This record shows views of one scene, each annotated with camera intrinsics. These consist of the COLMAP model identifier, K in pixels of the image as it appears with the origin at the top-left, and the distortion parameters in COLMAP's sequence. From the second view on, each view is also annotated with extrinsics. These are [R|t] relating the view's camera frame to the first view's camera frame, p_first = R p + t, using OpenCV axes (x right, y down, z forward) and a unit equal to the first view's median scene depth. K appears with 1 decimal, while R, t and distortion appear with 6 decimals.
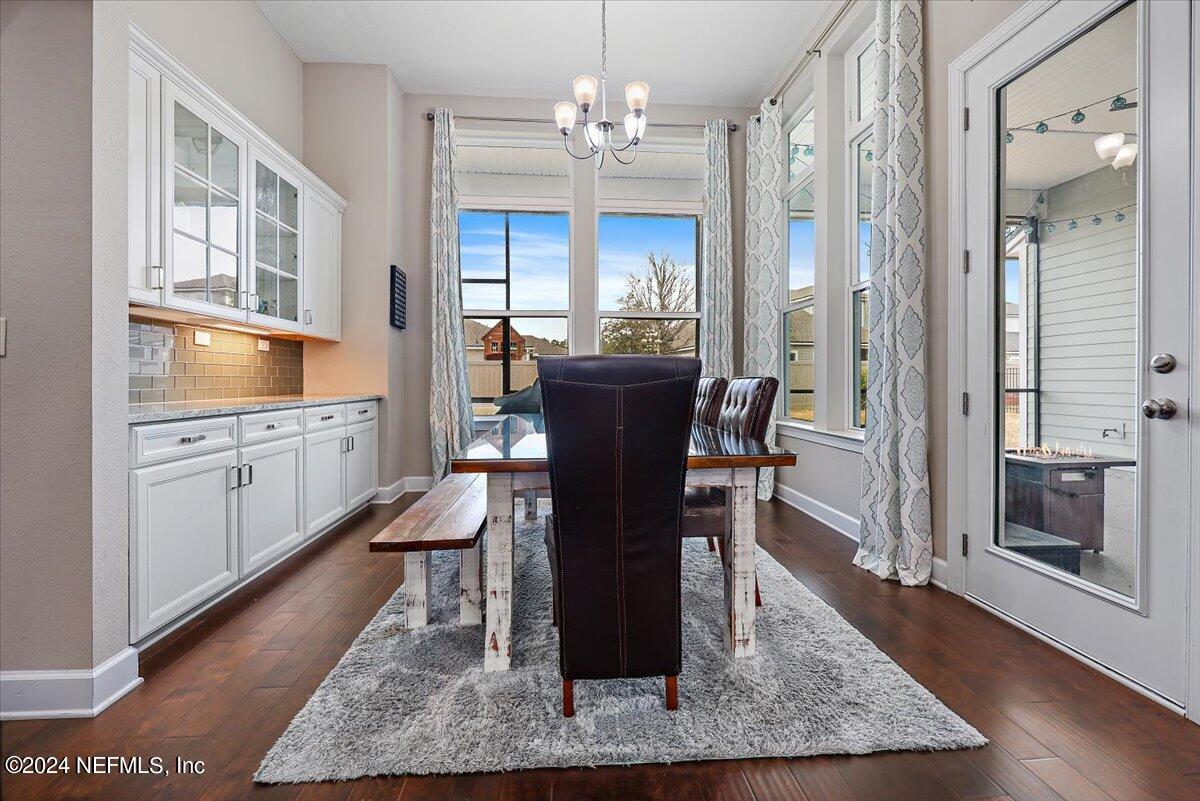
lens RADIAL K [[499.2, 0, 597.5], [0, 499.2, 385.8], [0, 0, 1]] dist [0.000065, -0.000077]
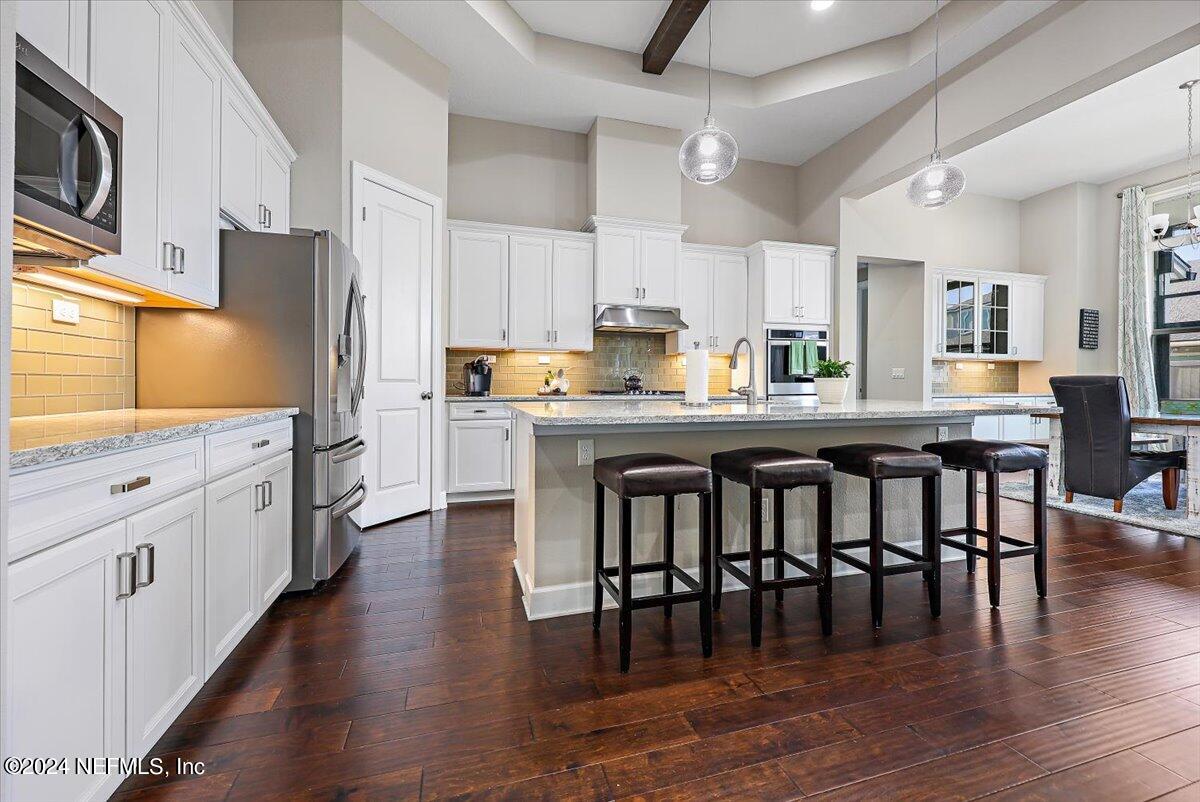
lens RADIAL K [[503.1, 0, 598.3], [0, 503.1, 387.9], [0, 0, 1]] dist [-0.002053, -0.000250]
pose [[0.234676, 0.004972, -0.972061, 0.901008], [-0.005809, 0.999976, 0.003712, 0.004337], [0.972056, 0.004776, 0.234700, -0.975647]]
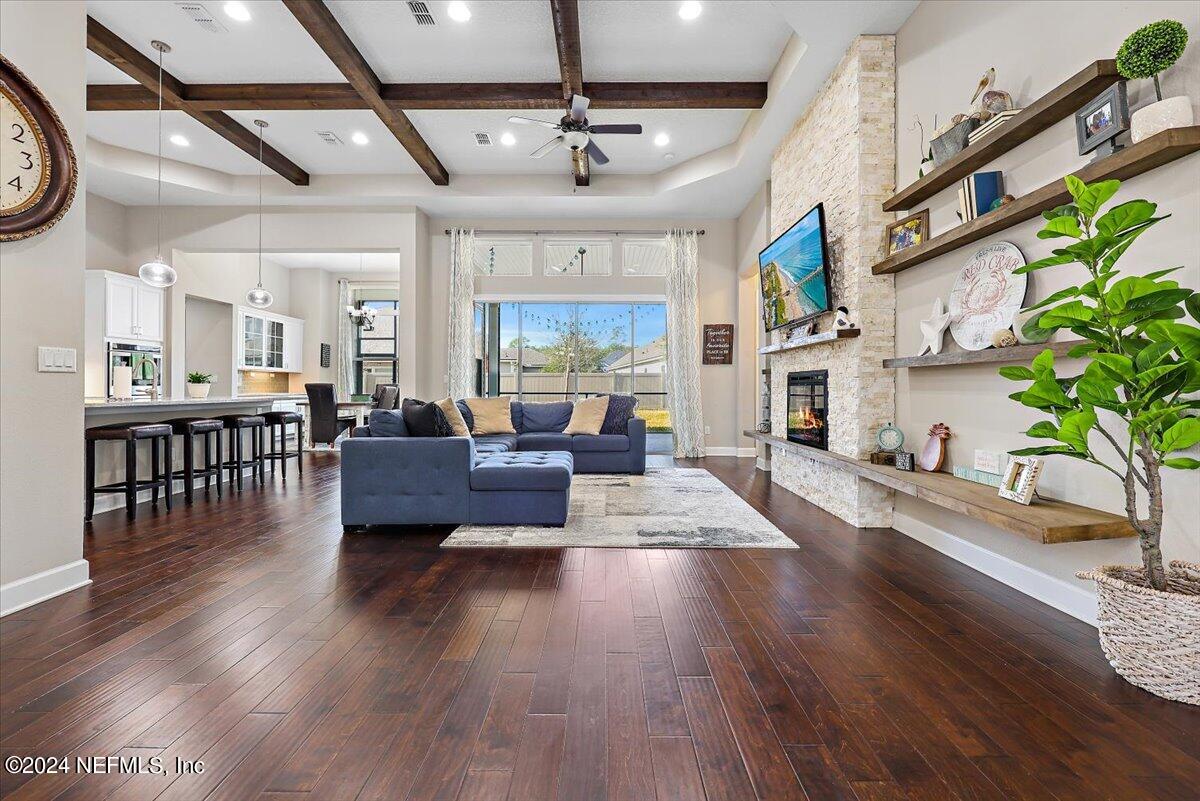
lens RADIAL K [[503.1, 0, 598.3], [0, 503.1, 387.4], [0, 0, 1]] dist [-0.002053, -0.000250]
pose [[0.996917, 0.001665, -0.078448, 1.533731], [-0.002217, 0.999973, -0.006948, 0.007226], [0.078435, 0.007101, 0.996894, -1.870246]]
